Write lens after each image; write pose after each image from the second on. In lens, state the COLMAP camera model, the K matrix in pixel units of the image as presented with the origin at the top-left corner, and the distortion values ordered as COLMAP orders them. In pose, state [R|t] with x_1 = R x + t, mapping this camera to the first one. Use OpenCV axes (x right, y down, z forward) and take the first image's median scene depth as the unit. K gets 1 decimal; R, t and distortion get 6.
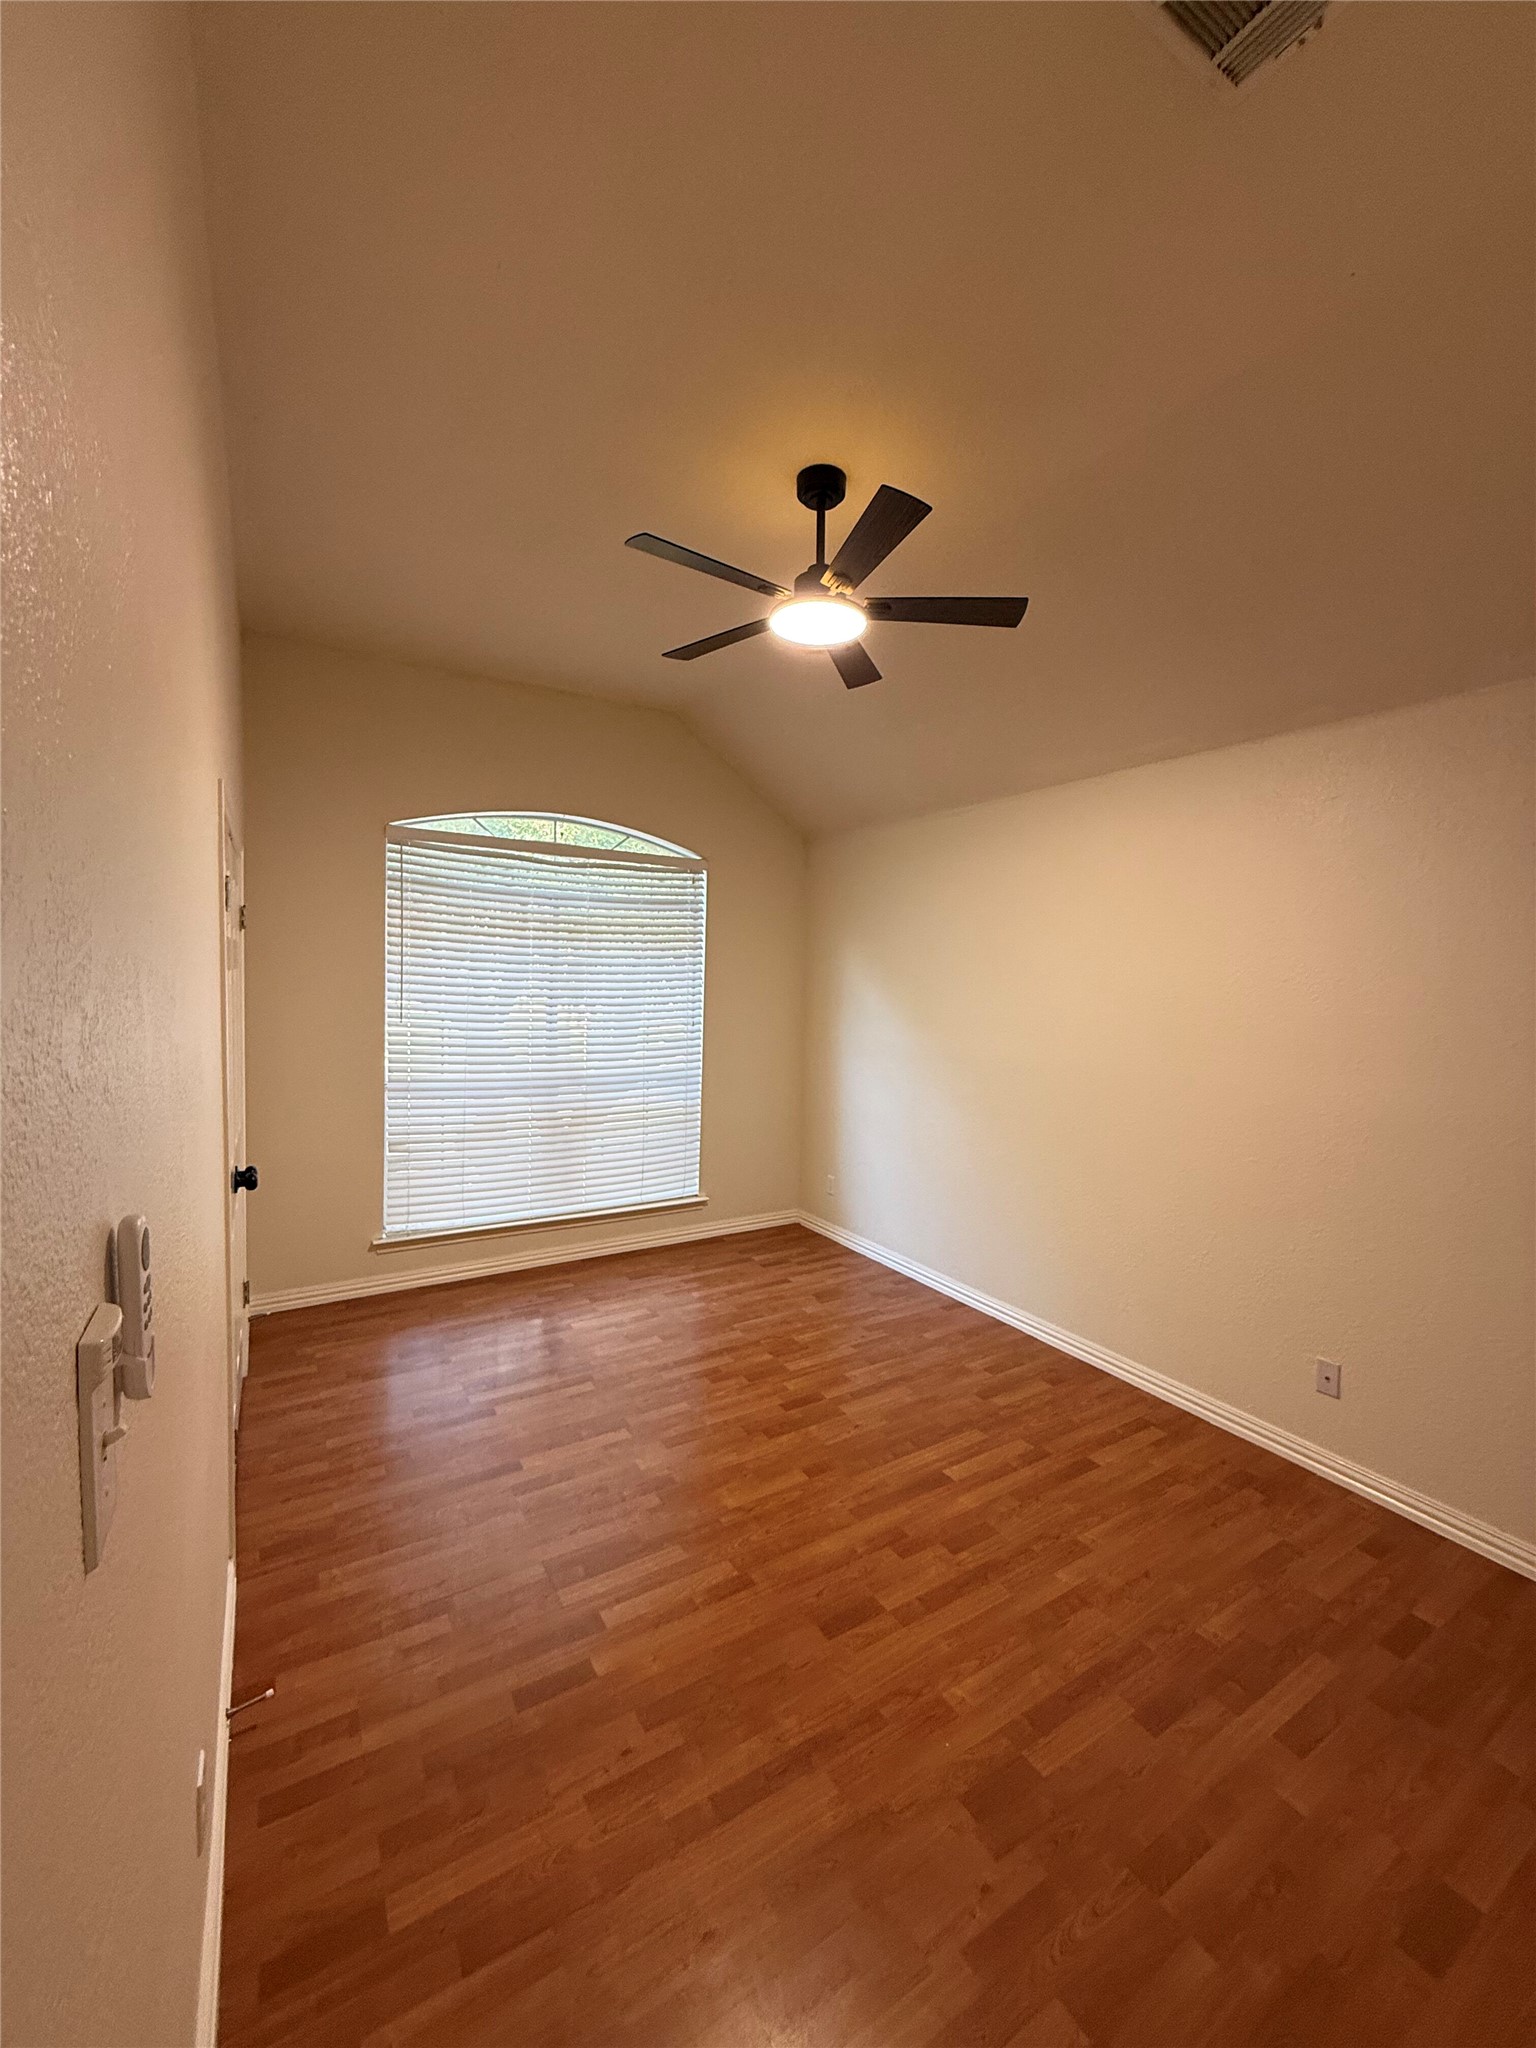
lens RADIAL K [[820.2, 0, 772.9], [0, 820.2, 1022.1], [0, 0, 1]] dist [-0.001539, 0.001018]
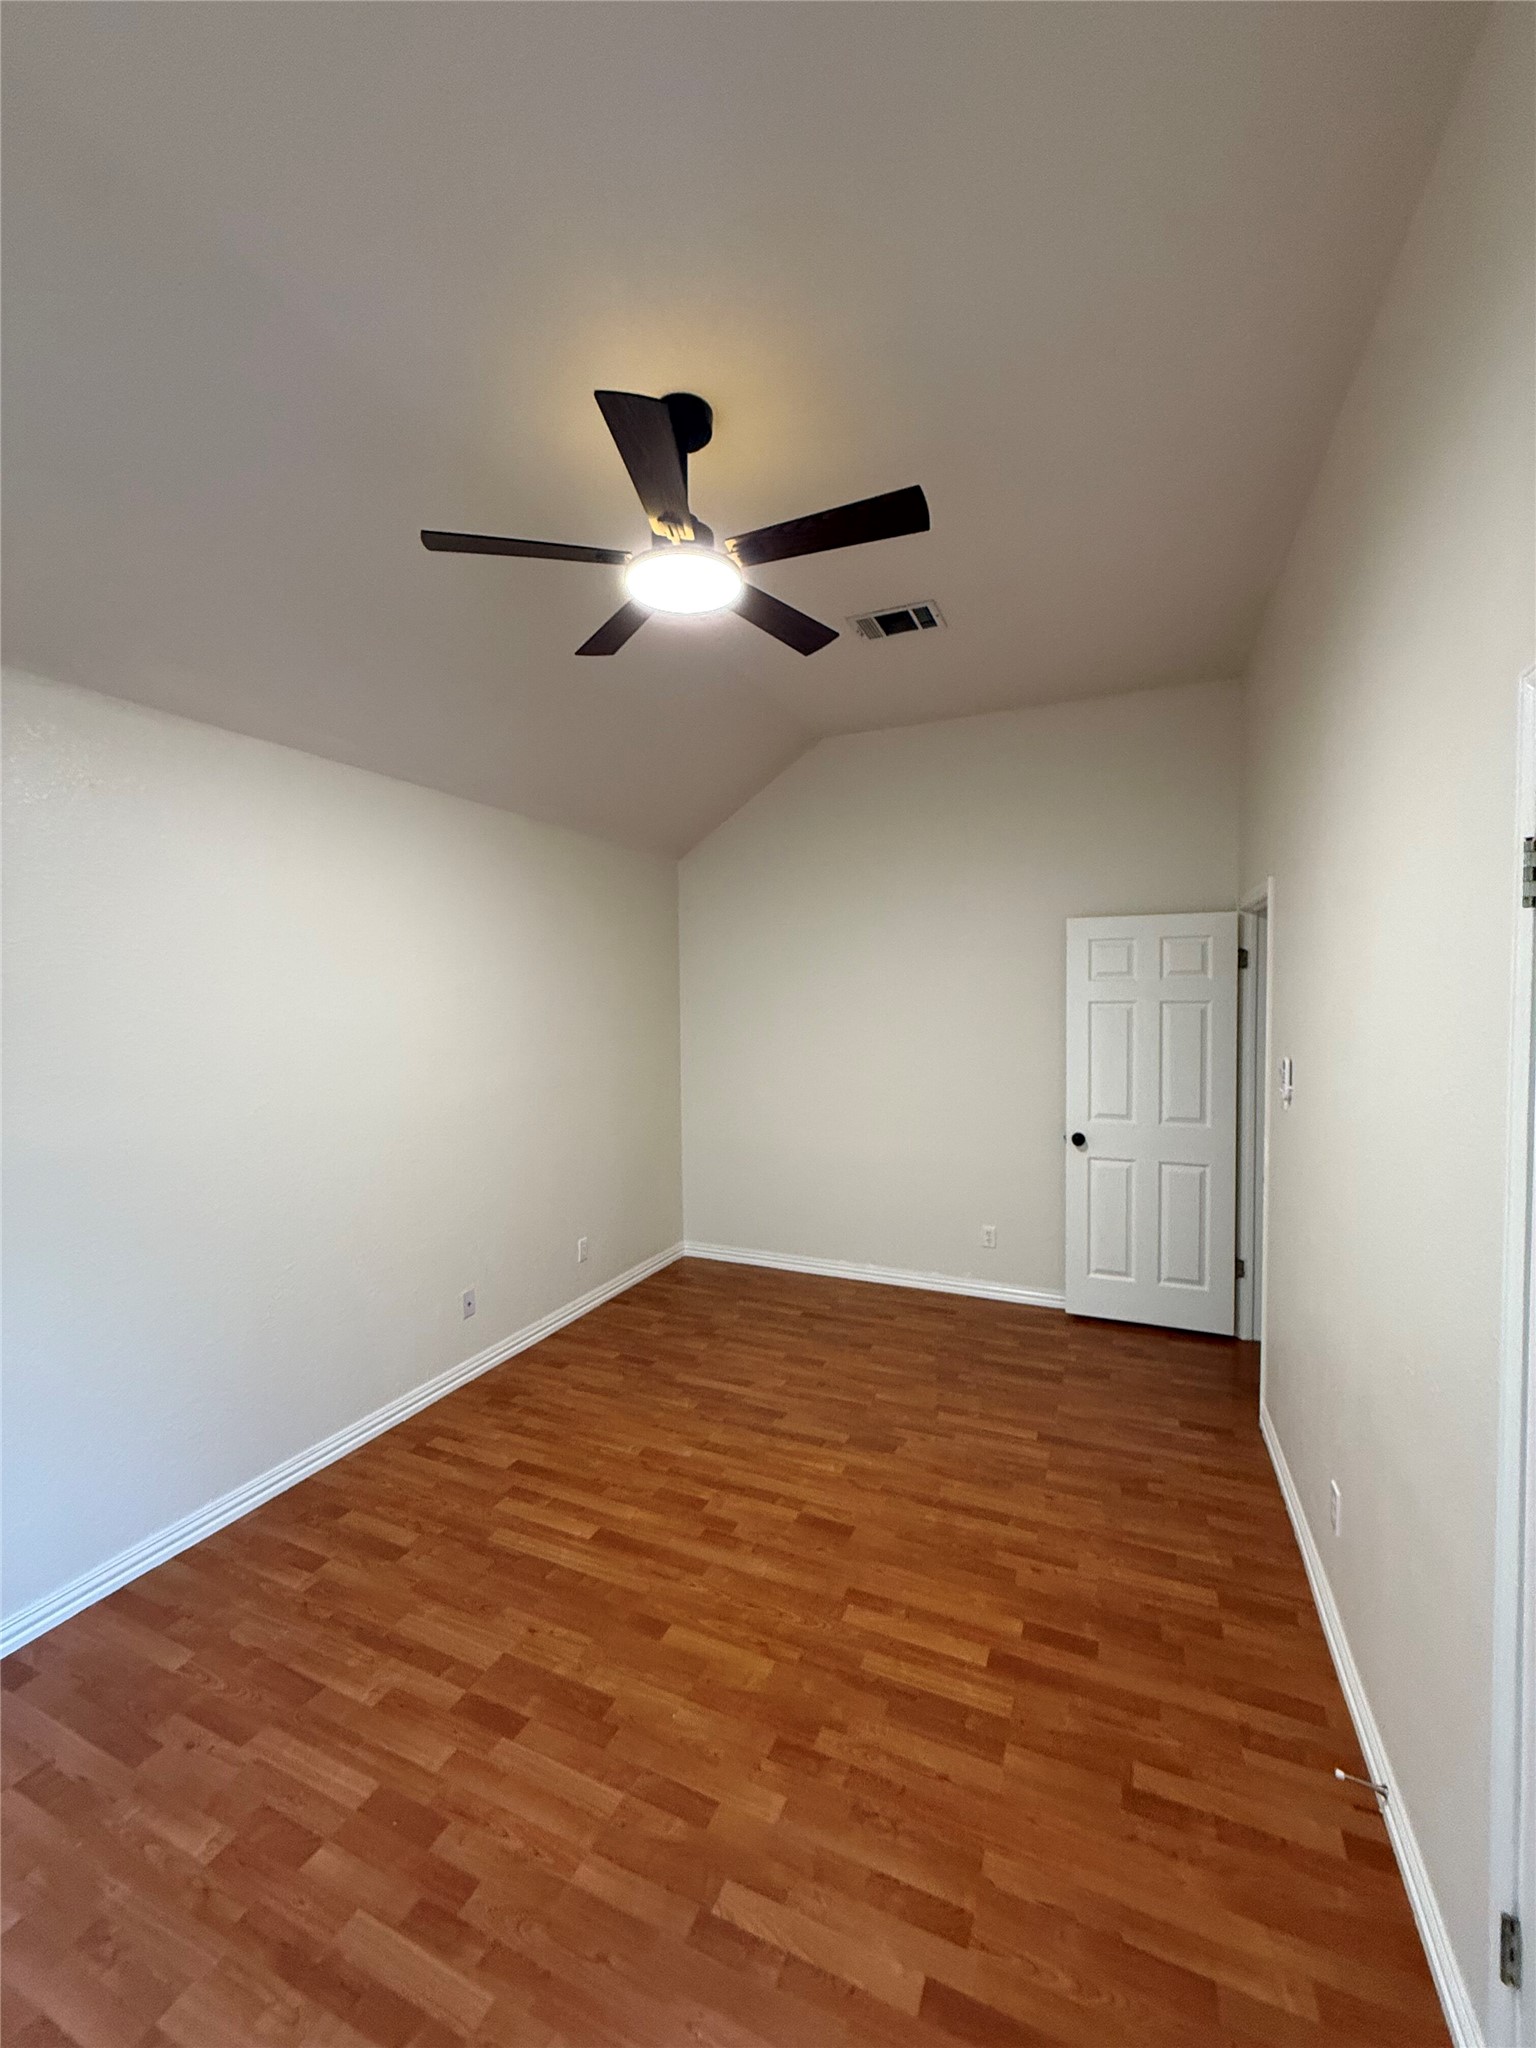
lens RADIAL K [[820.2, 0, 773.6], [0, 820.2, 1017.8], [0, 0, 1]] dist [-0.001539, 0.001018]
pose [[-0.574143, -0.041843, 0.817685, -0.730237], [0.039346, 0.996129, 0.078601, -0.110475], [-0.817809, 0.077301, -0.570274, 1.500773]]
